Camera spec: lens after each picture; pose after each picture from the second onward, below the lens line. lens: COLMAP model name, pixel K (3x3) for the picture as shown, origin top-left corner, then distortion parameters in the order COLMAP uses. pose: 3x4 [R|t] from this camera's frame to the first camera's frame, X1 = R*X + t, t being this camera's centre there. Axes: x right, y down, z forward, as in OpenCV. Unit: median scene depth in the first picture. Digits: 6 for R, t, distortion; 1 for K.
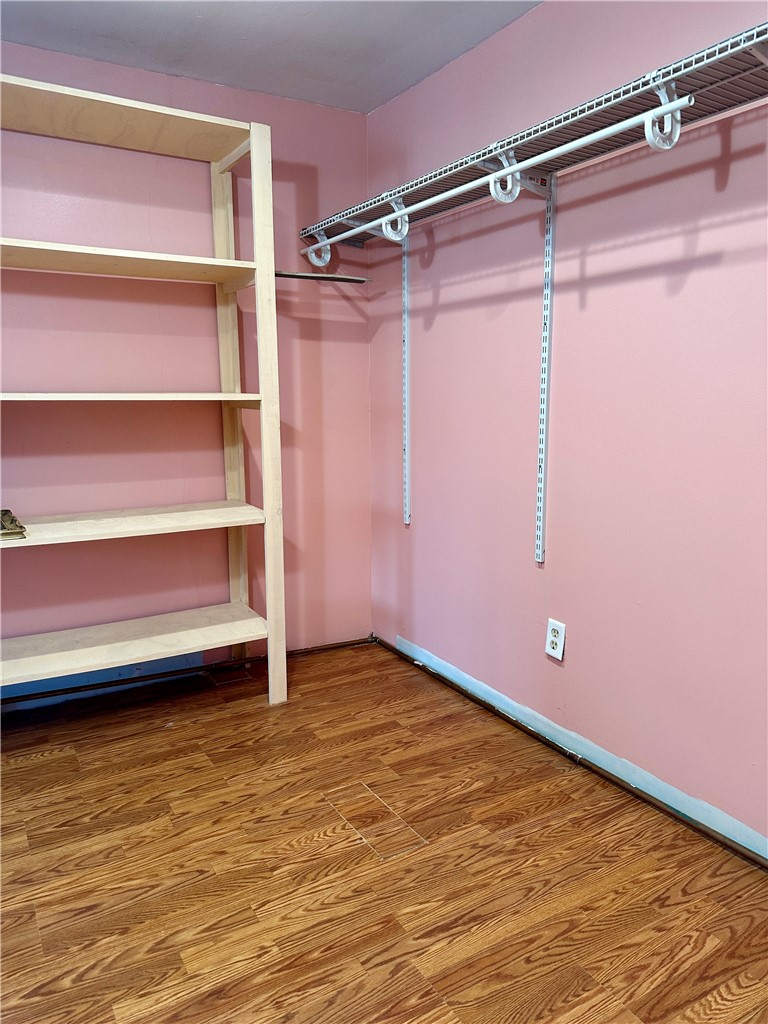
lens RADIAL K [[729.8, 0, 368.0], [0, 729.8, 517.8], [0, 0, 1]] dist [0.007533, -0.006481]
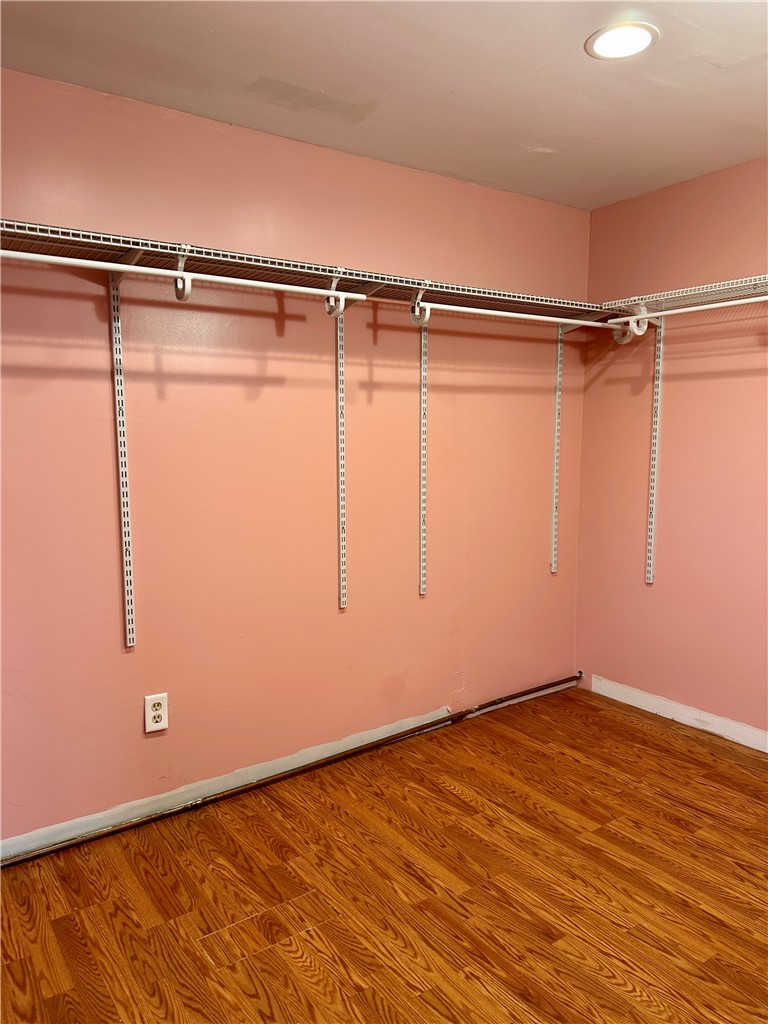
lens RADIAL K [[743.7, 0, 383.9], [0, 743.7, 525.8], [0, 0, 1]] dist [0.039236, -0.007916]
pose [[-0.085785, -0.127001, 0.988186, -1.027469], [0.186119, 0.972340, 0.141122, -0.236328], [-0.978775, 0.196026, -0.059774, 0.915071]]
